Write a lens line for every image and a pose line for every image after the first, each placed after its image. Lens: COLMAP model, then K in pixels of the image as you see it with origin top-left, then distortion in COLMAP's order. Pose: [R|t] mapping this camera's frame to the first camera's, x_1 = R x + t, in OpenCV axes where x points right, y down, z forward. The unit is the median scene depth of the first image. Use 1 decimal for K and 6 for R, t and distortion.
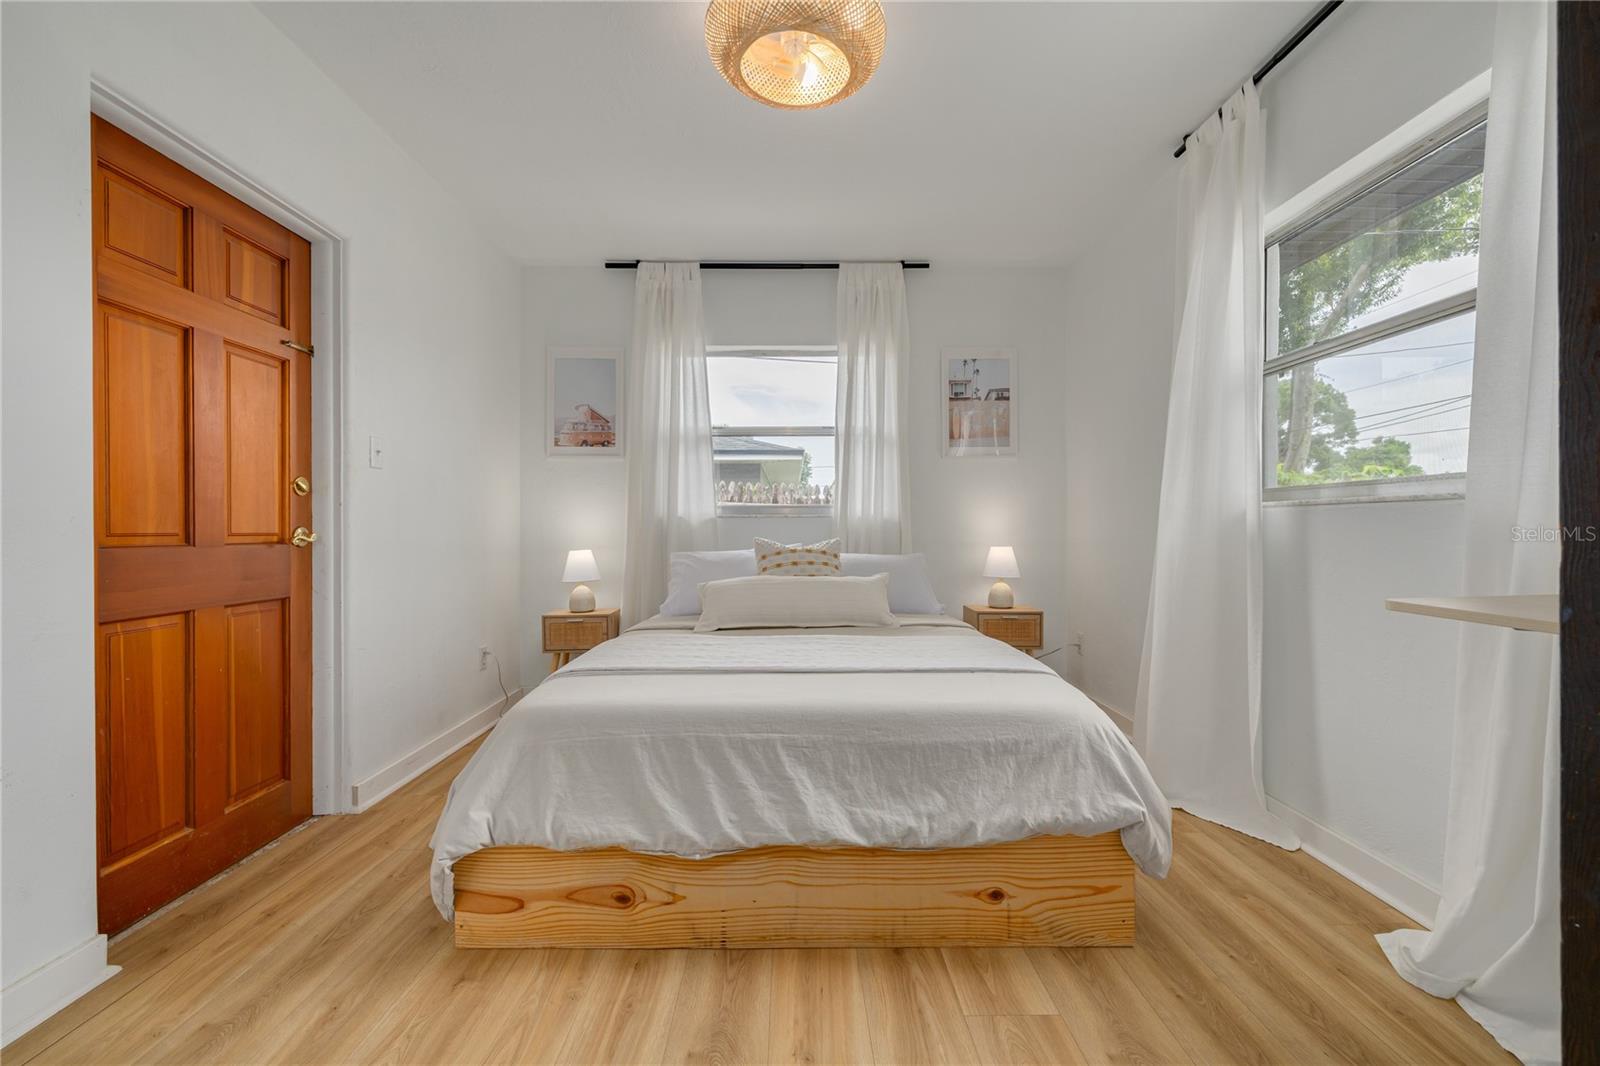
lens RADIAL K [[666.2, 0, 792.1], [0, 666.2, 527.2], [0, 0, 1]] dist [-0.002296, -0.000205]
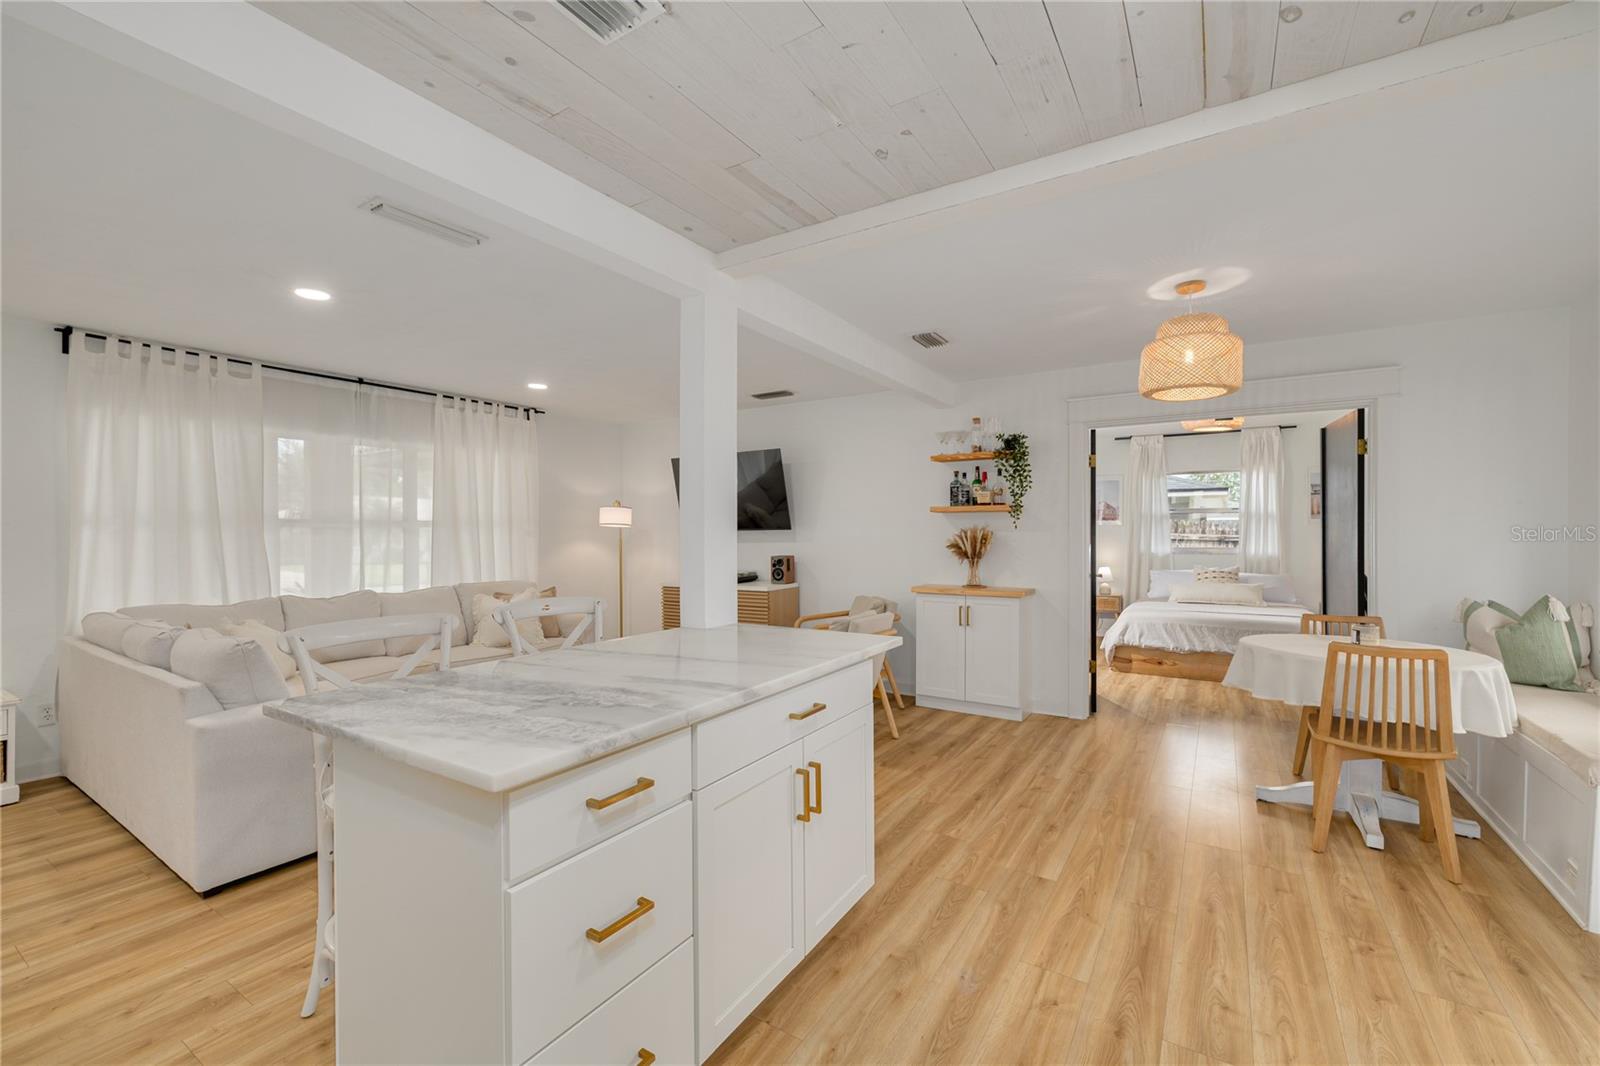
lens RADIAL K [[666.2, 0, 792.1], [0, 666.2, 527.2], [0, 0, 1]] dist [-0.002296, -0.000205]
pose [[0.838001, -0.005553, -0.545641, 0.032584], [0.002892, 0.999979, -0.005735, -0.094012], [0.545662, 0.003228, 0.837999, -1.499152]]
